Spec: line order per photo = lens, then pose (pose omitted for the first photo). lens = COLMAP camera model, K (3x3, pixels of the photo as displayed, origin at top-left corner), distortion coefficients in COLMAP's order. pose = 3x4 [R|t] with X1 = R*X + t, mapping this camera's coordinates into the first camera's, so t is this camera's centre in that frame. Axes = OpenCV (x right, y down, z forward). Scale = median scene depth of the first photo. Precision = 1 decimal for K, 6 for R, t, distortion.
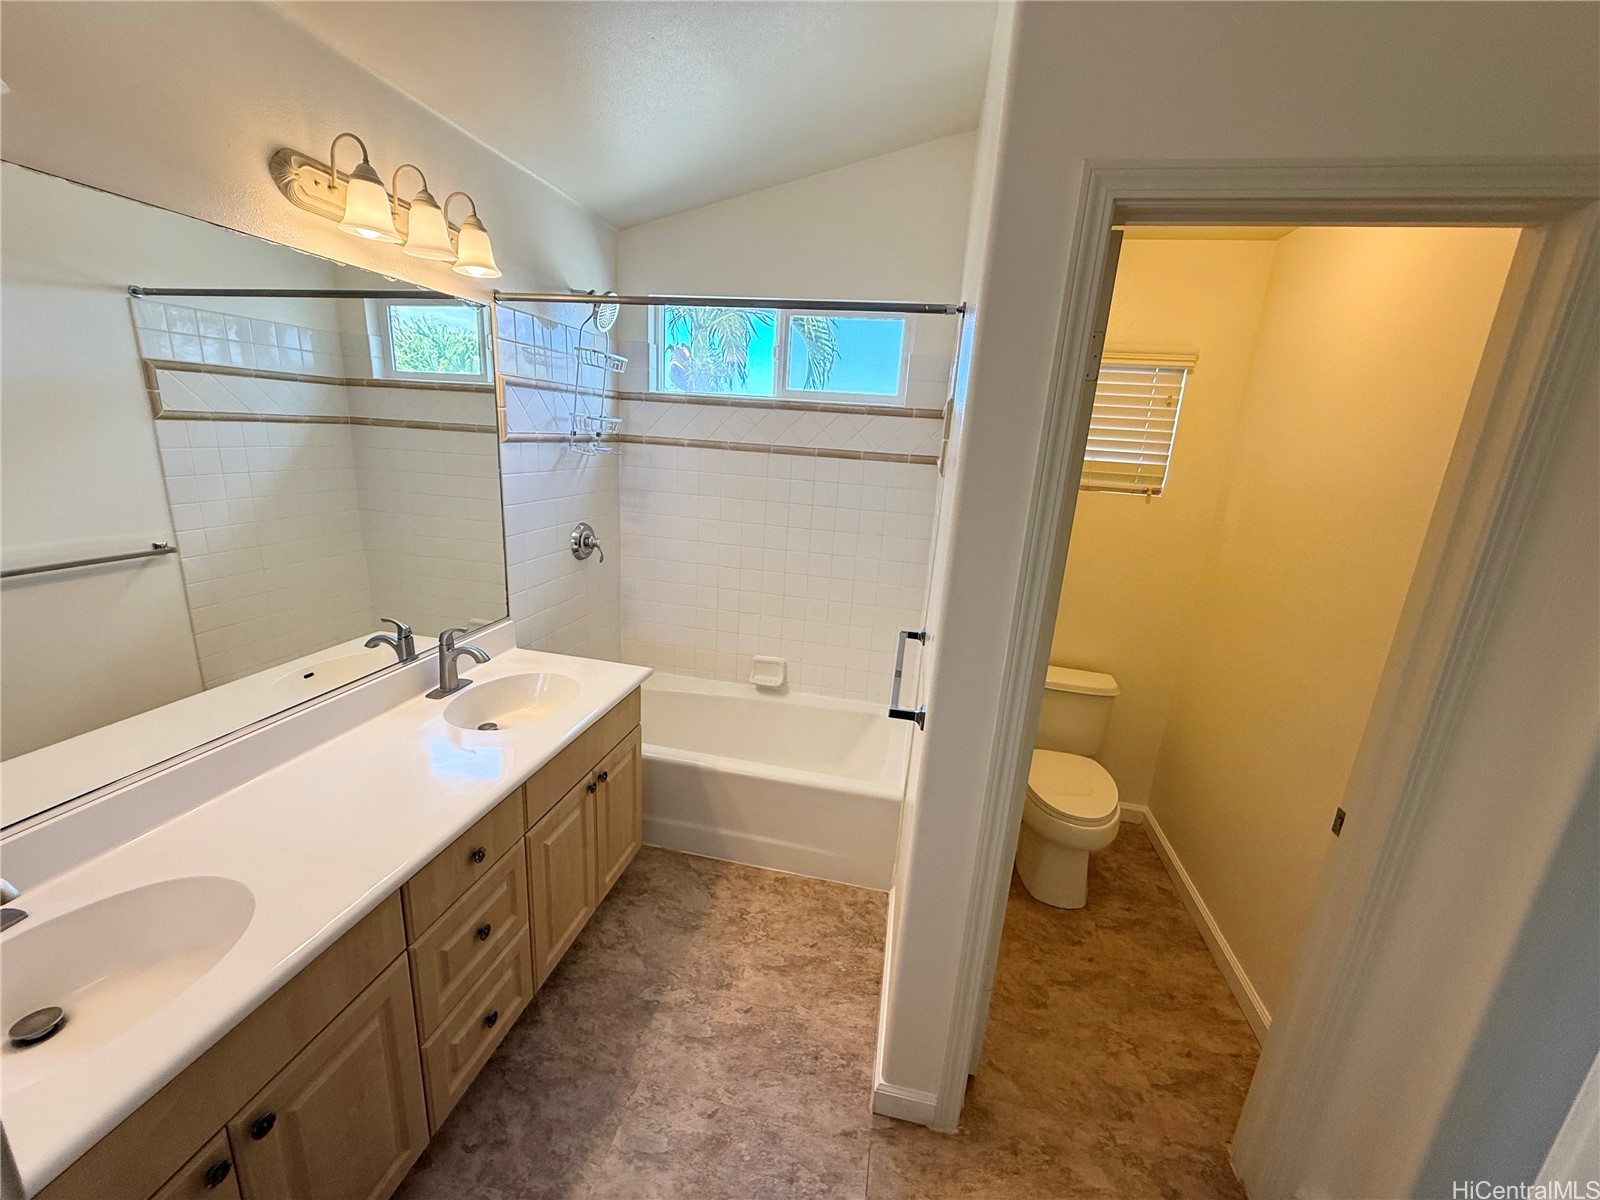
lens RADIAL K [[638.3, 0, 796.5], [0, 638.3, 602.2], [0, 0, 1]] dist [0.000069, -0.000214]
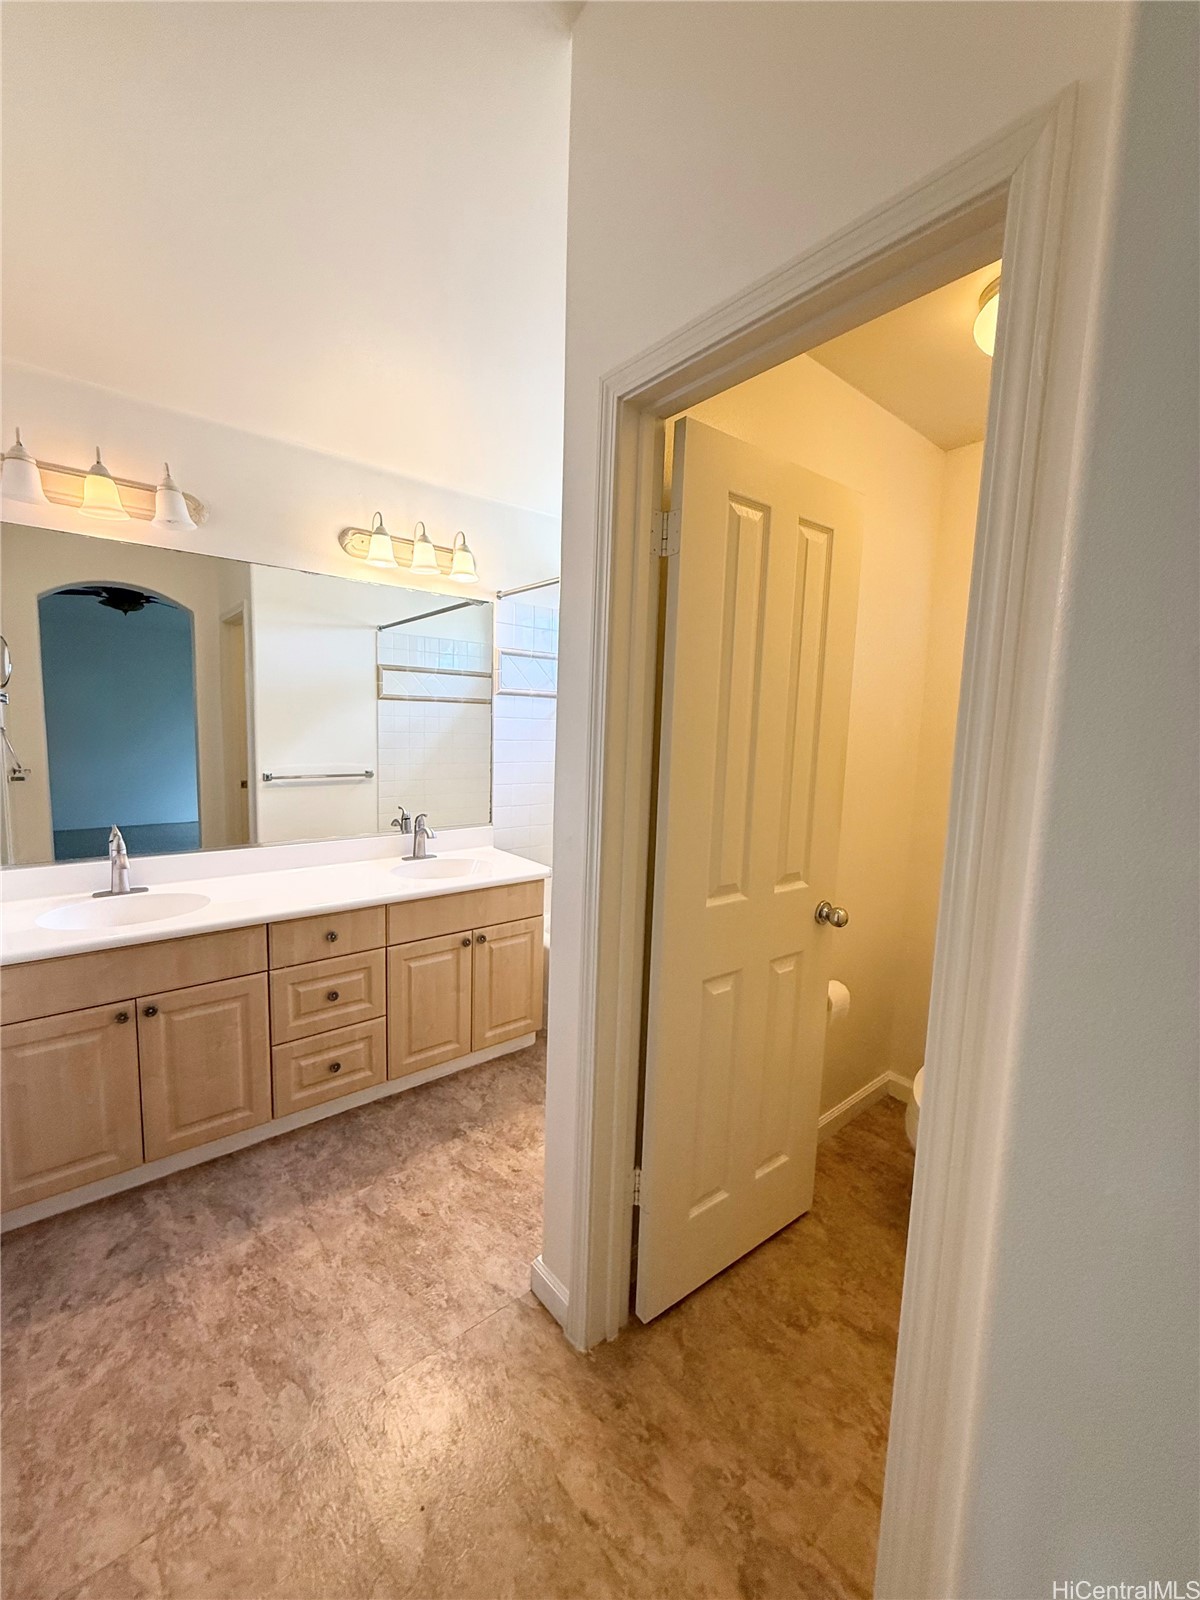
lens RADIAL K [[638.3, 0, 603.4], [0, 638.3, 798.4], [0, 0, 1]] dist [0.000069, -0.000214]
pose [[0.781780, 0.036176, -0.622504, 0.760990], [-0.146102, 0.981153, -0.126466, 0.144509], [0.606196, 0.189817, 0.772331, 0.139973]]
